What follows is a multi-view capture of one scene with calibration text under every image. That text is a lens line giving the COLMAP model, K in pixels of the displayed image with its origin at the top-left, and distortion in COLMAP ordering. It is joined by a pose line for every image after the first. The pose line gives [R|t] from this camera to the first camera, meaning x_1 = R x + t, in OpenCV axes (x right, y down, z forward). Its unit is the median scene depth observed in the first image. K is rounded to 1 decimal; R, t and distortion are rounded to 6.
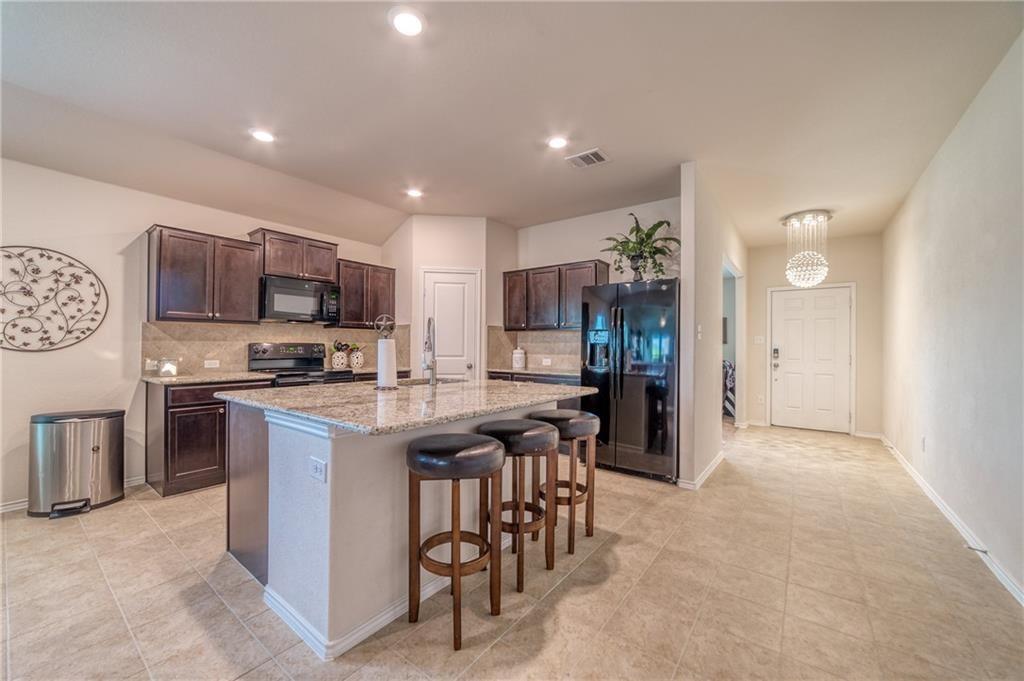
lens RADIAL K [[395.3, 0, 501.4], [0, 395.3, 343.7], [0, 0, 1]] dist [-0.001369, 0.000624]
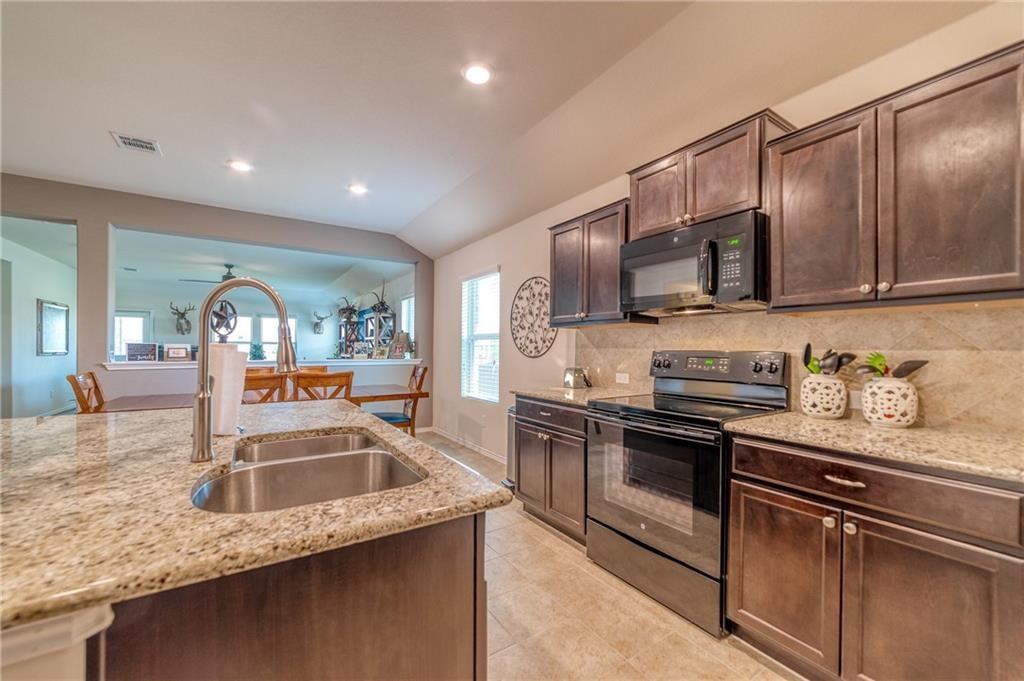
lens RADIAL K [[399.0, 0, 507.0], [0, 399.0, 344.8], [0, 0, 1]] dist [-0.004986, 0.000050]
pose [[-0.327622, -0.018086, -0.944636, 0.078639], [-0.006217, 0.999836, -0.016987, 0.001045], [0.944789, 0.000308, -0.327680, 1.176172]]
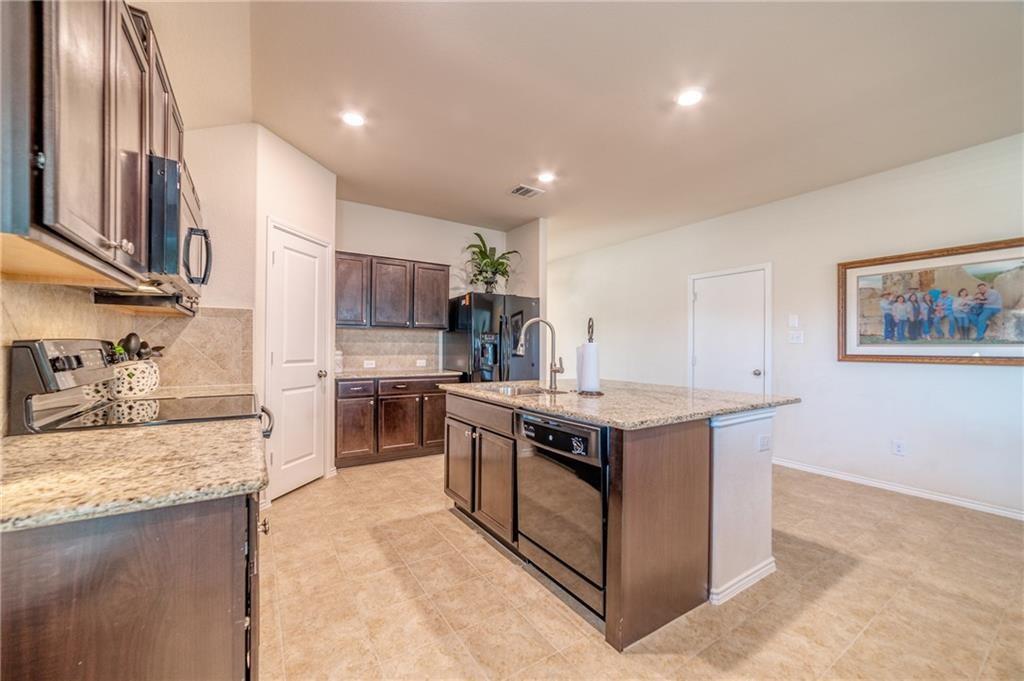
lens RADIAL K [[399.0, 0, 507.0], [0, 399.0, 344.8], [0, 0, 1]] dist [-0.004986, 0.000050]
pose [[0.324985, -0.001507, 0.945718, -0.961749], [-0.009735, 0.999940, 0.004939, -0.005339], [-0.945669, -0.010812, 0.324951, 0.660564]]
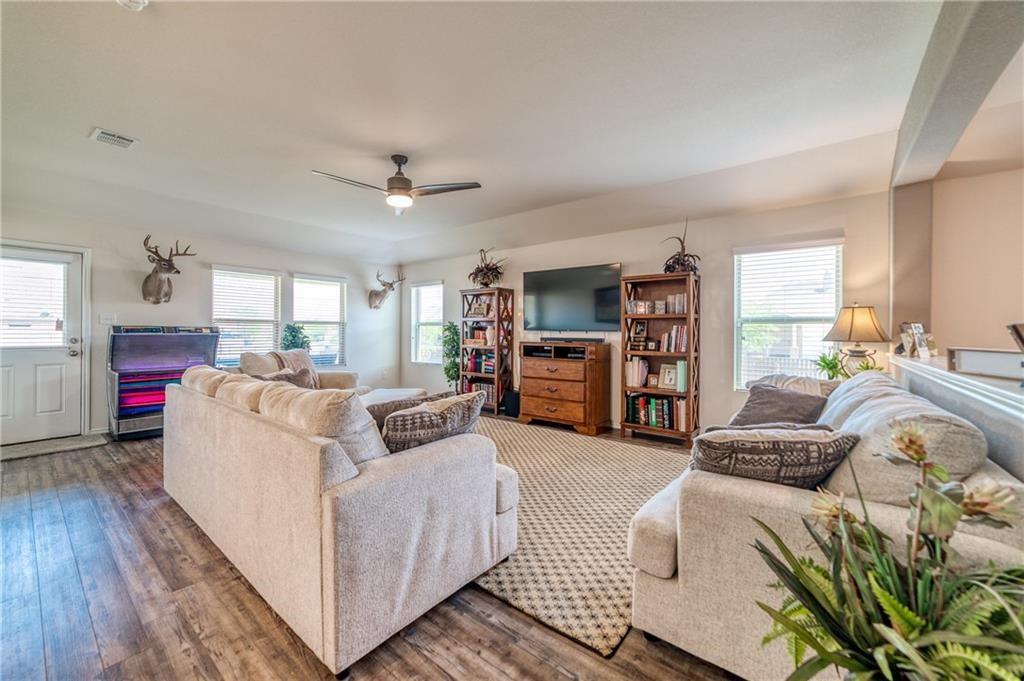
lens RADIAL K [[402.2, 0, 510.1], [0, 402.2, 332.8], [0, 0, 1]] dist [-0.014818, 0.004055]
pose [[-0.004191, -0.004976, -0.999979, -0.456445], [-0.005482, 0.999973, -0.004953, -0.002231], [0.999976, 0.005461, -0.004218, -0.763439]]
